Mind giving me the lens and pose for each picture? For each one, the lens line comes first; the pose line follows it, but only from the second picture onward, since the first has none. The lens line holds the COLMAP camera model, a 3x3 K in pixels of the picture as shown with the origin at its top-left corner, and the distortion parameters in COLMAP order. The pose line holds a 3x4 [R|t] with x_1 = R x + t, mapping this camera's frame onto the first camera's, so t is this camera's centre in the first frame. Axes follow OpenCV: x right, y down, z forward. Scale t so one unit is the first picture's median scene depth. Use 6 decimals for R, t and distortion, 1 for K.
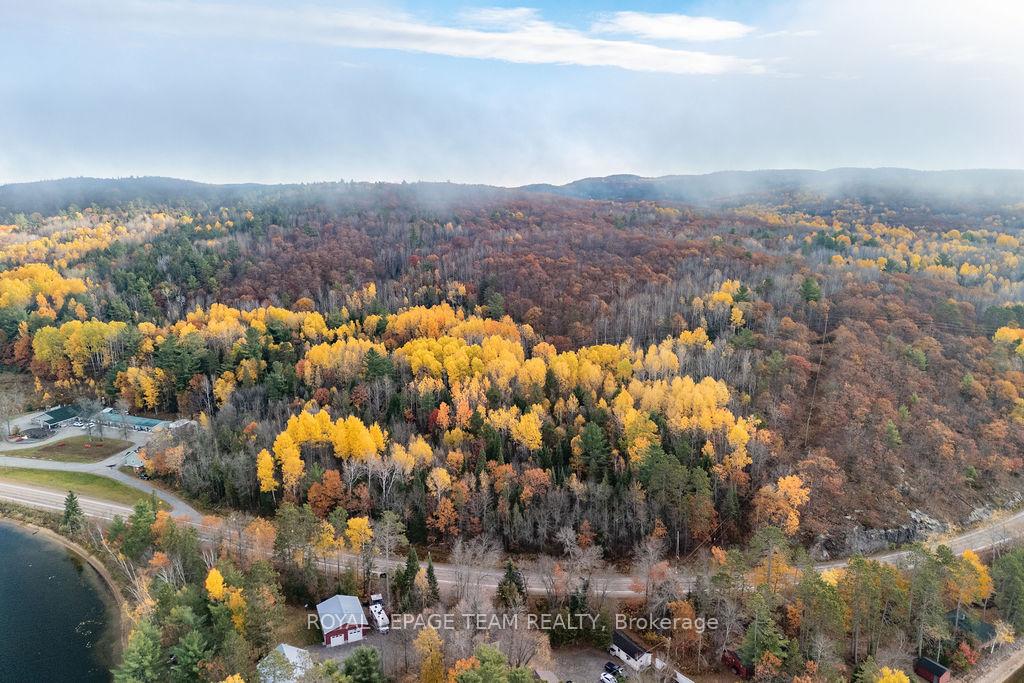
lens RADIAL K [[746.8, 0, 506.1], [0, 746.8, 343.3], [0, 0, 1]] dist [0.077809, -0.063531]
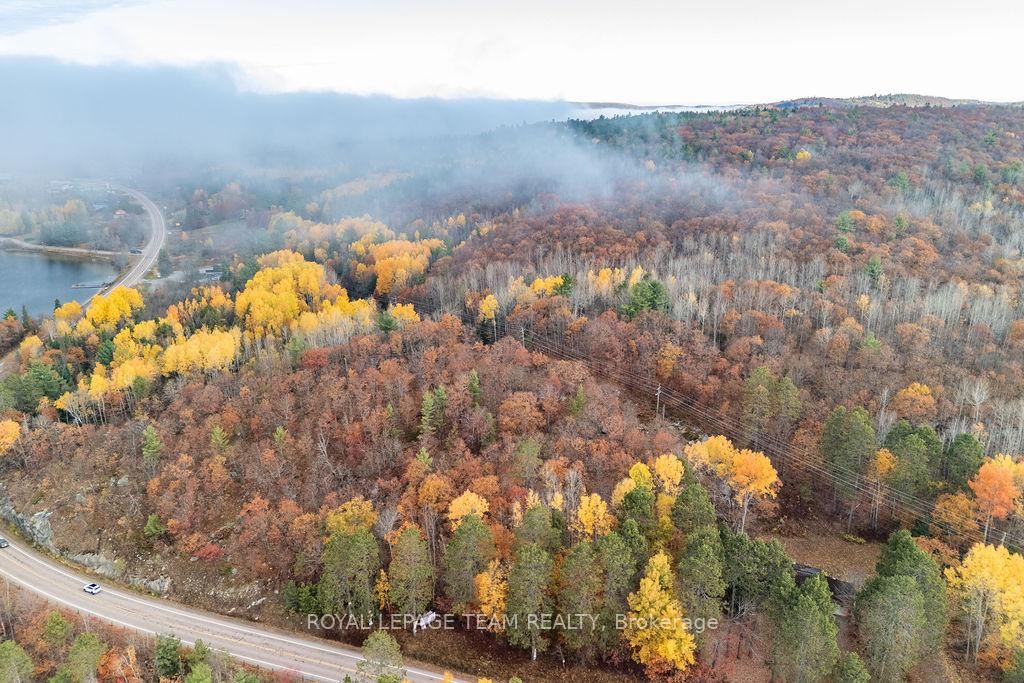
lens RADIAL K [[746.8, 0, 514.8], [0, 746.8, 330.7], [0, 0, 1]] dist [0.077809, -0.063531]
pose [[0.543521, 0.243296, -0.803363, 1.231911], [-0.173391, 0.968974, 0.176141, -0.196270], [0.821292, 0.043560, 0.568843, 0.761869]]
